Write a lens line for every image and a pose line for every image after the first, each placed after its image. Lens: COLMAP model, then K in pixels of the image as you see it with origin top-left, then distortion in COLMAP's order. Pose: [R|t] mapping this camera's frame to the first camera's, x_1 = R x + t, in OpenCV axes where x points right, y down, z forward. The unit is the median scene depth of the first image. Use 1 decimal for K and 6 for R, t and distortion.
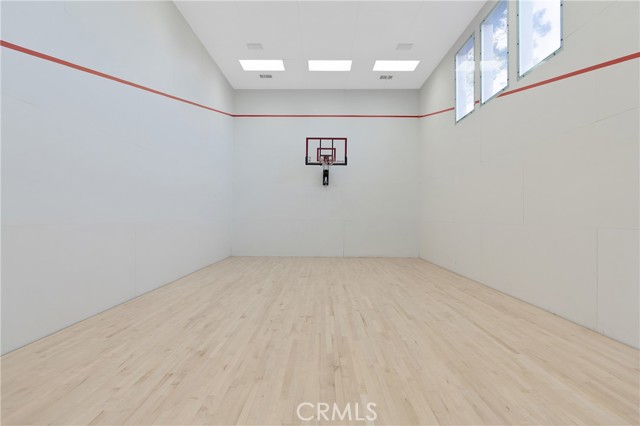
lens RADIAL K [[294.7, 0, 320.2], [0, 294.7, 210.3], [0, 0, 1]] dist [0.000499, 0.000158]
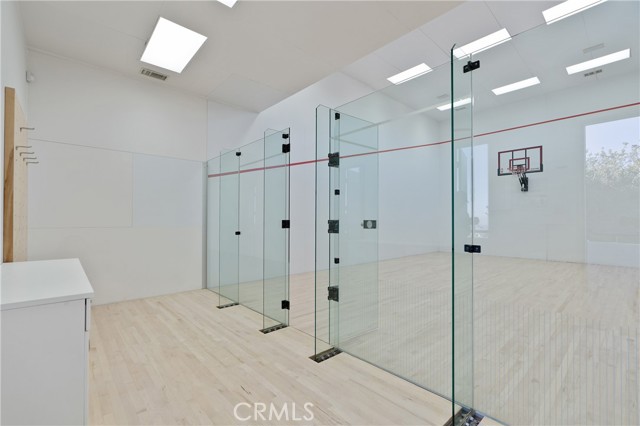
lens RADIAL K [[294.7, 0, 320.3], [0, 294.7, 214.9], [0, 0, 1]] dist [0.000499, 0.000158]
pose [[0.665267, -0.012807, -0.746496, 0.345839], [0.014053, 0.999891, -0.004630, -0.005418], [0.746473, -0.007410, 0.665374, -0.287871]]
